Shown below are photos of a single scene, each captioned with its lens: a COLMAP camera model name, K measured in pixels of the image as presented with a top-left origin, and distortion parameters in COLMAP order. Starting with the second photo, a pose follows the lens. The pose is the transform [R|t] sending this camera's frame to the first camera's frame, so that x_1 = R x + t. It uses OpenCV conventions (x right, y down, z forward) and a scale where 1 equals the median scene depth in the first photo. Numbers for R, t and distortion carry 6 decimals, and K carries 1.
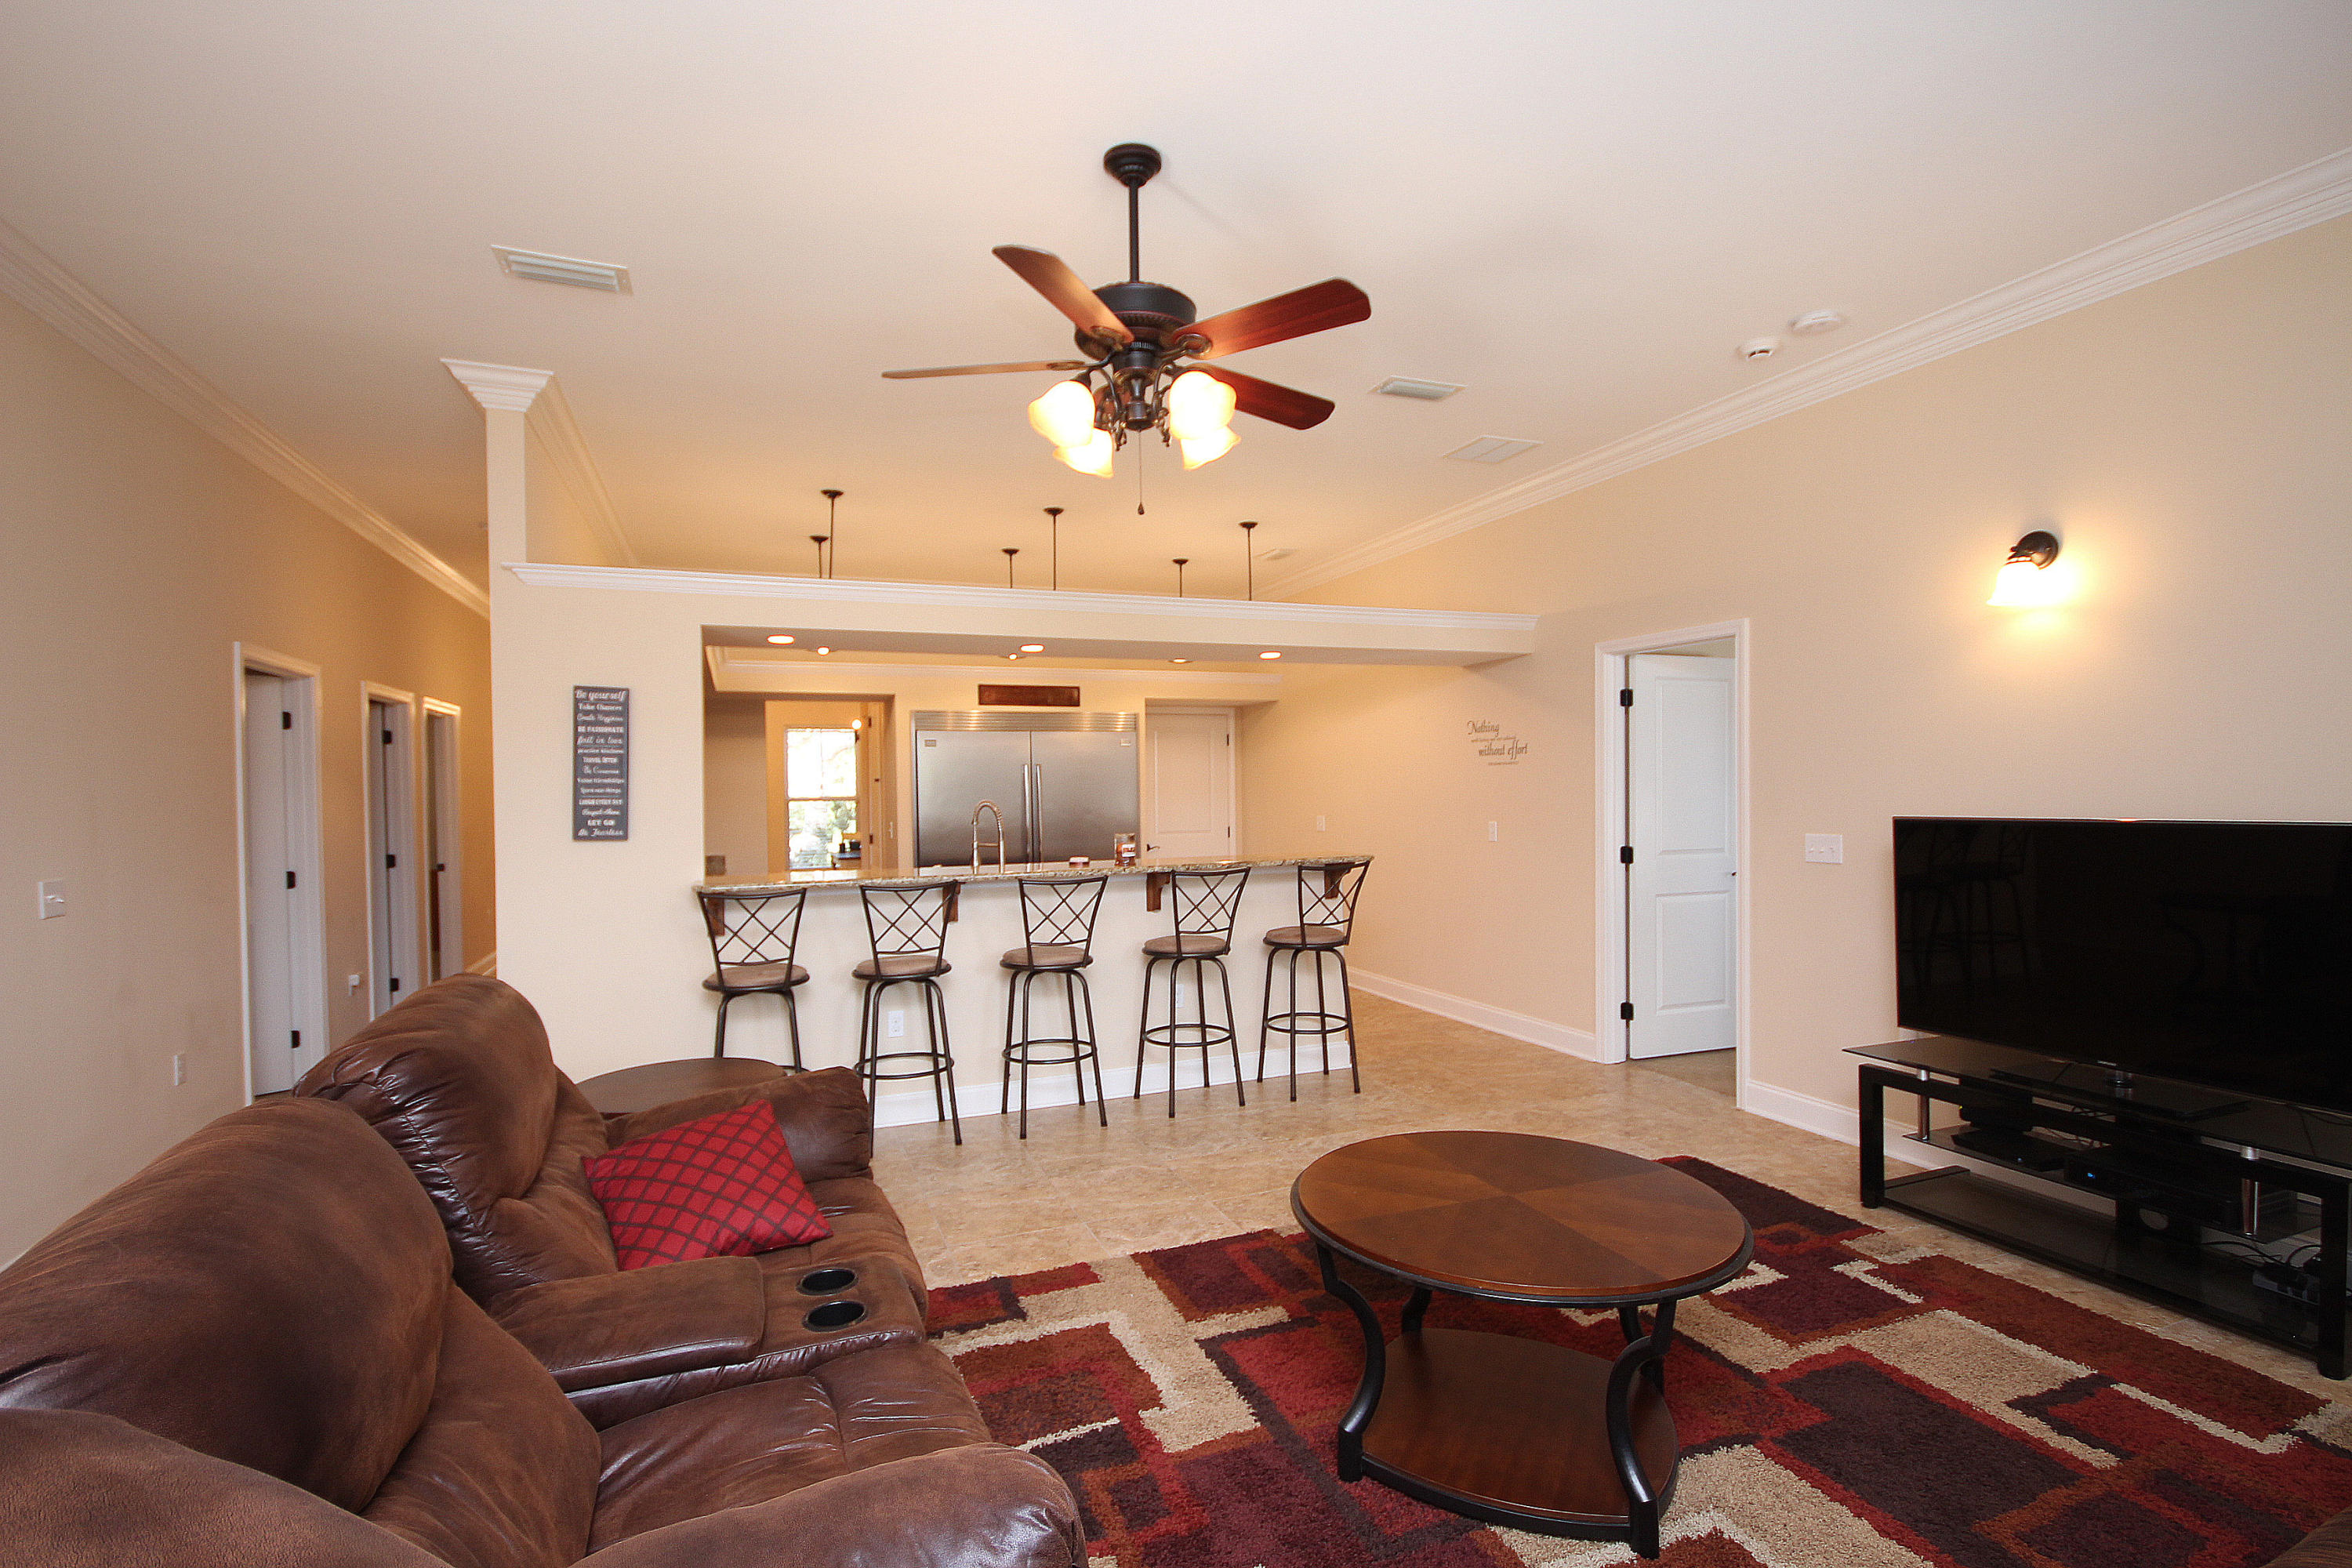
lens RADIAL K [[1080.1, 0, 1146.1], [0, 1080.1, 781.9], [0, 0, 1]] dist [0.000246, 0.000176]
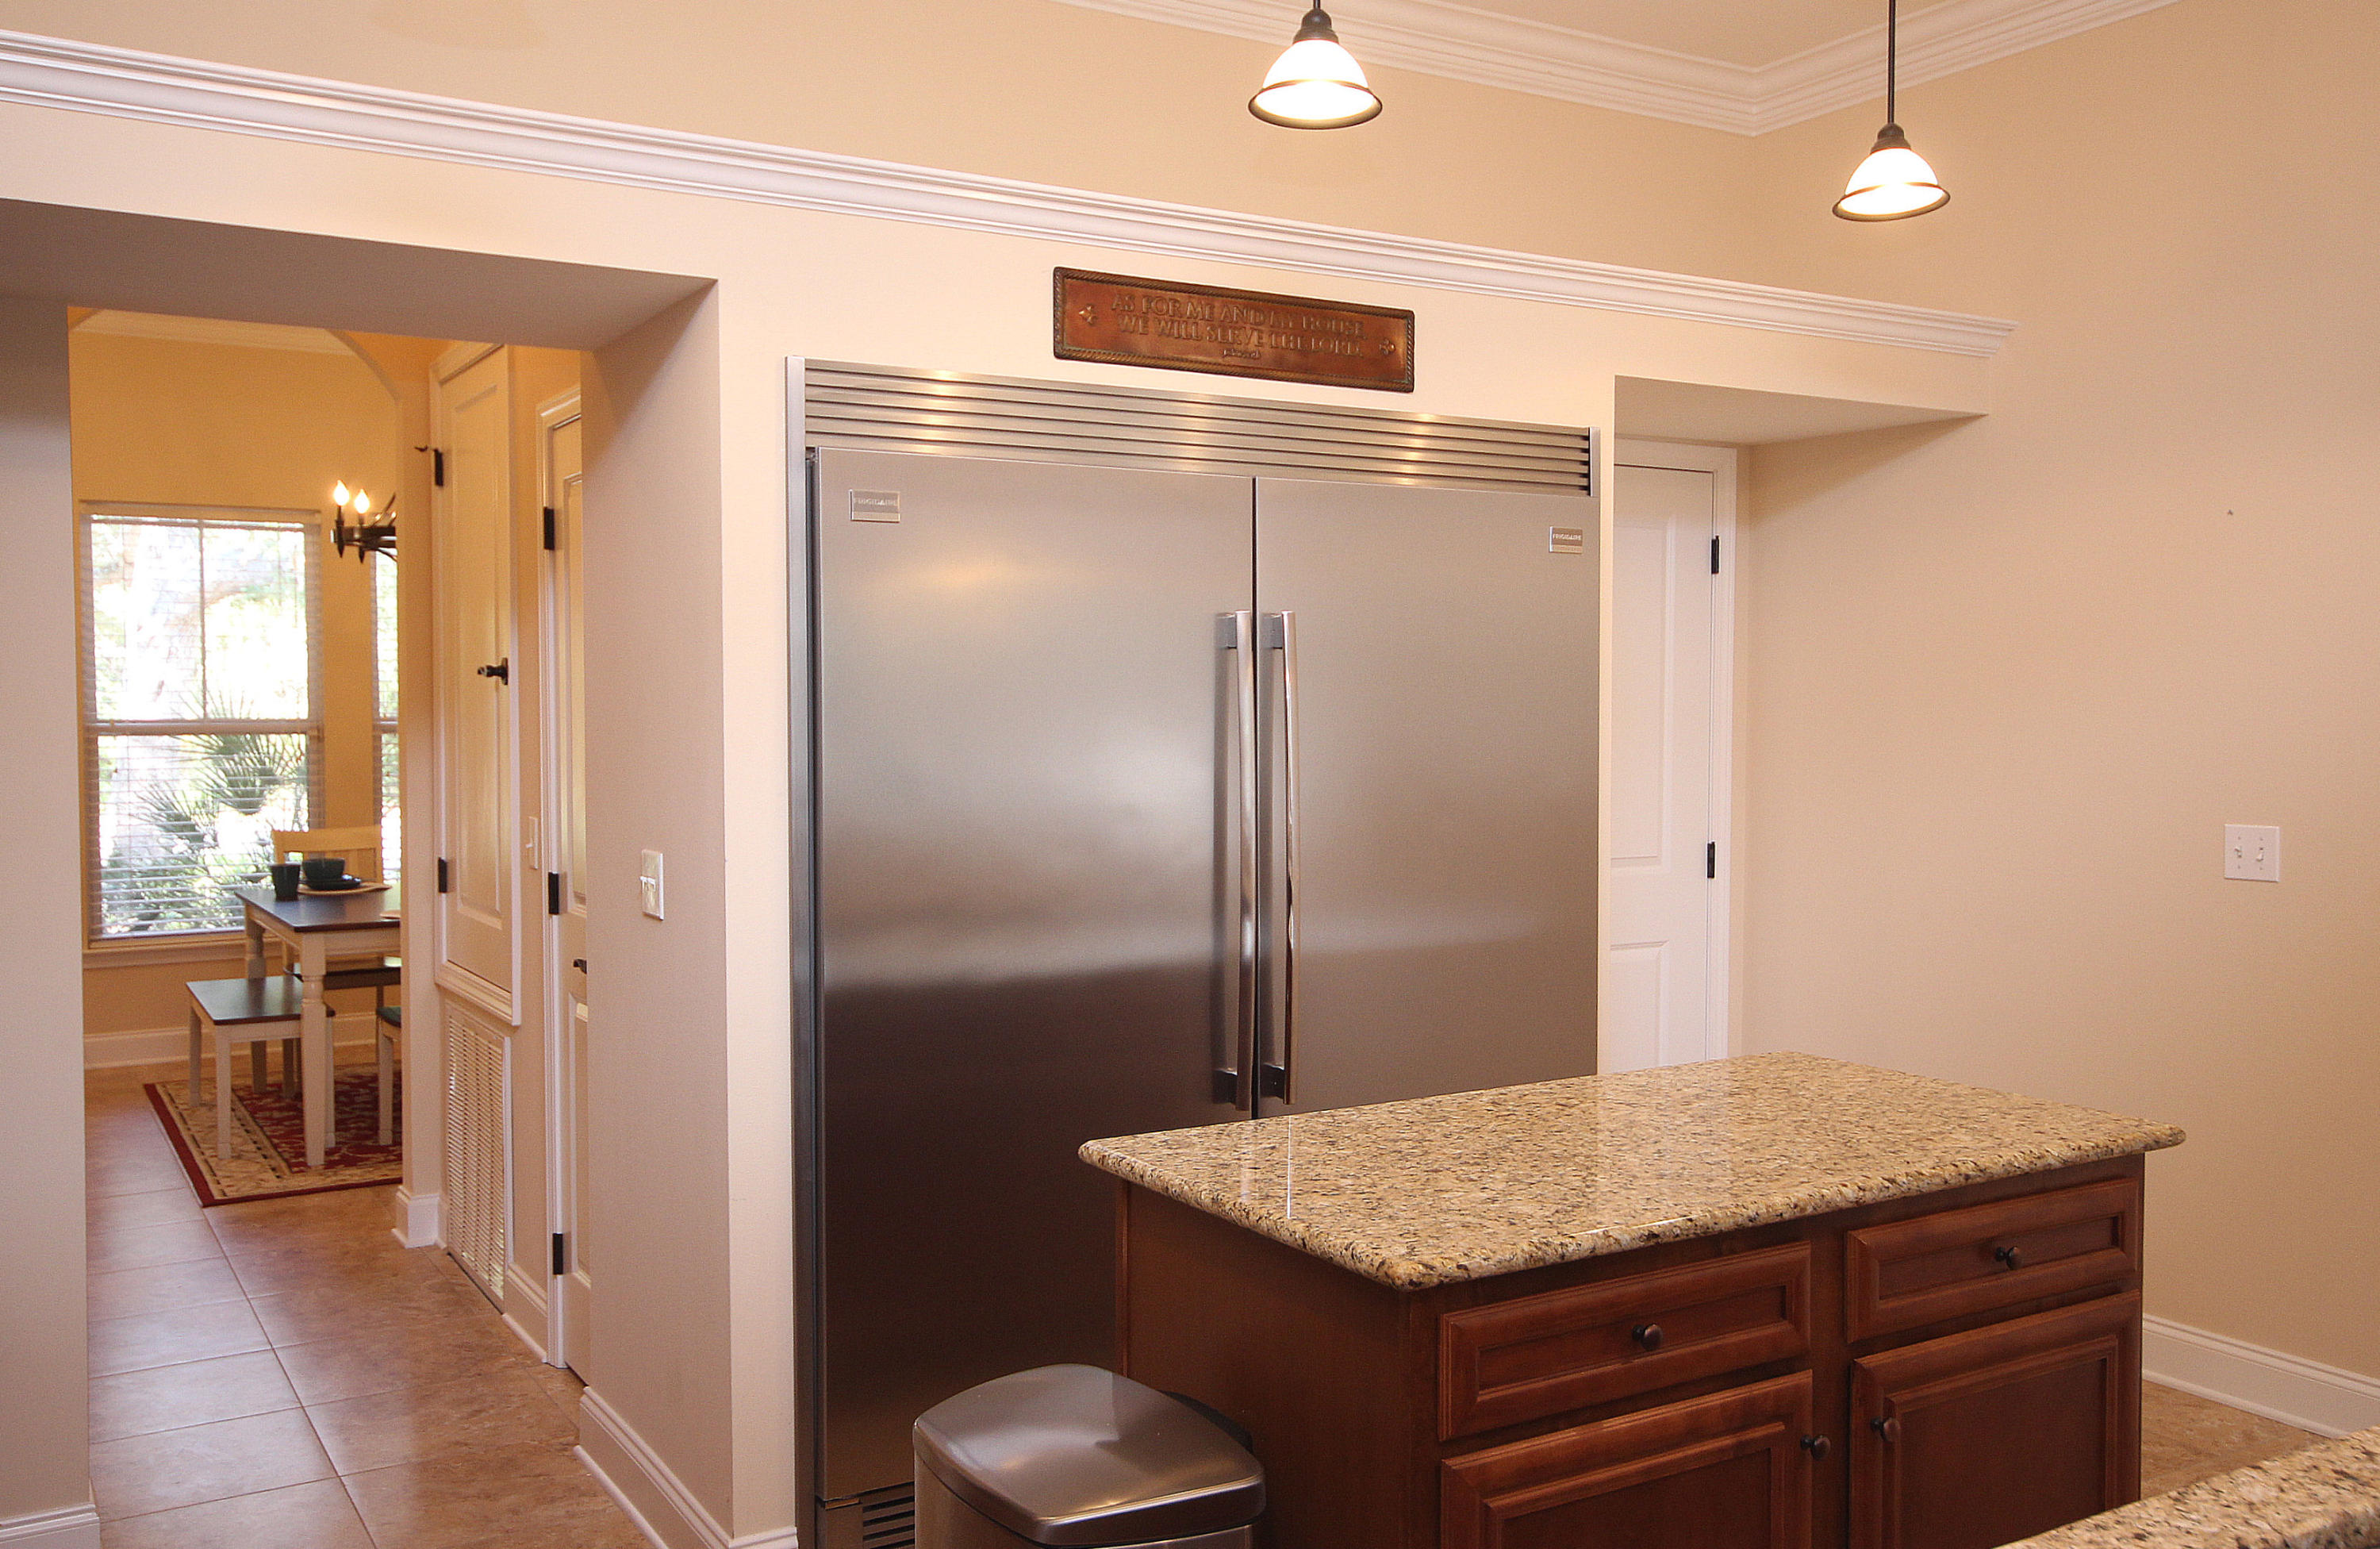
lens RADIAL K [[1973.2, 0, 1084.3], [0, 1973.2, 801.9], [0, 0, 1]] dist [0.255758, 0.000279]
pose [[0.987084, 0.002396, 0.160185, -0.406384], [-0.011921, 0.998214, 0.058530, -0.001666], [-0.159759, -0.059683, 0.985350, 1.055430]]
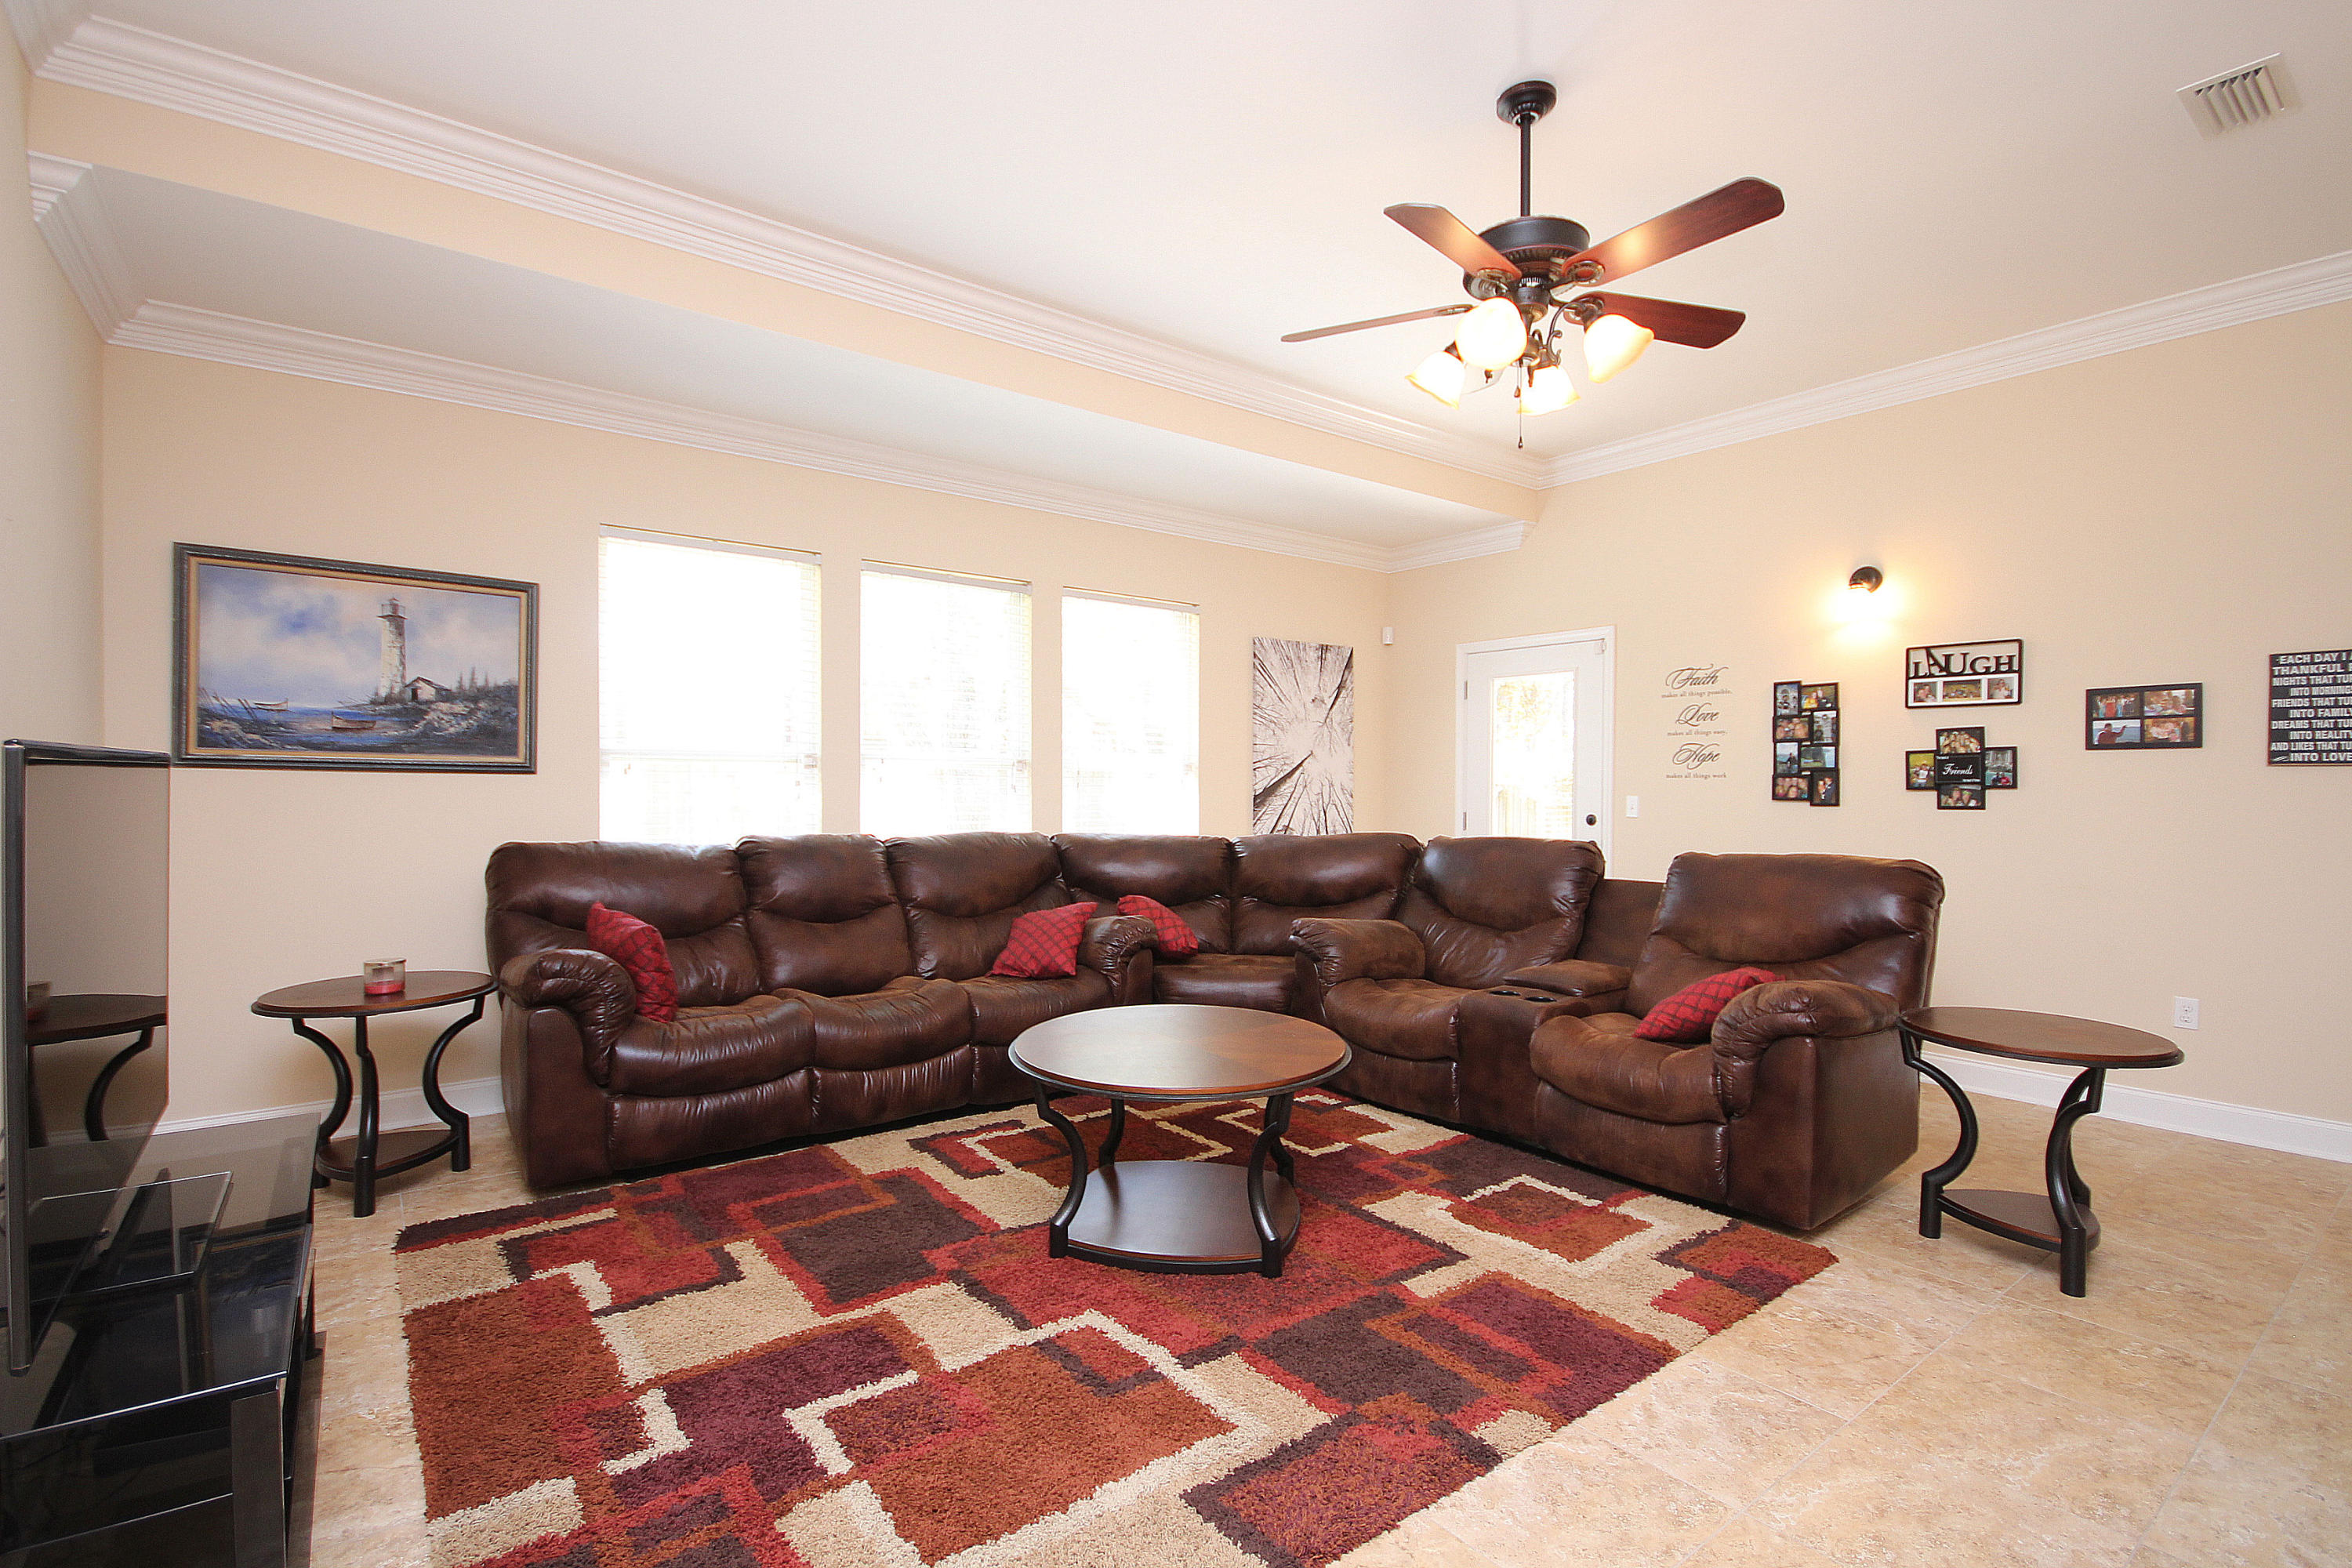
lens RADIAL K [[1080.1, 0, 1176.0], [0, 1080.1, 784.0], [0, 0, 1]] dist [-0.002457, -0.000288]
pose [[-0.954625, 0.004612, -0.297776, 0.398089], [0.005186, 0.999986, -0.001136, 0.045851], [0.297766, -0.002629, -0.954635, 1.225938]]
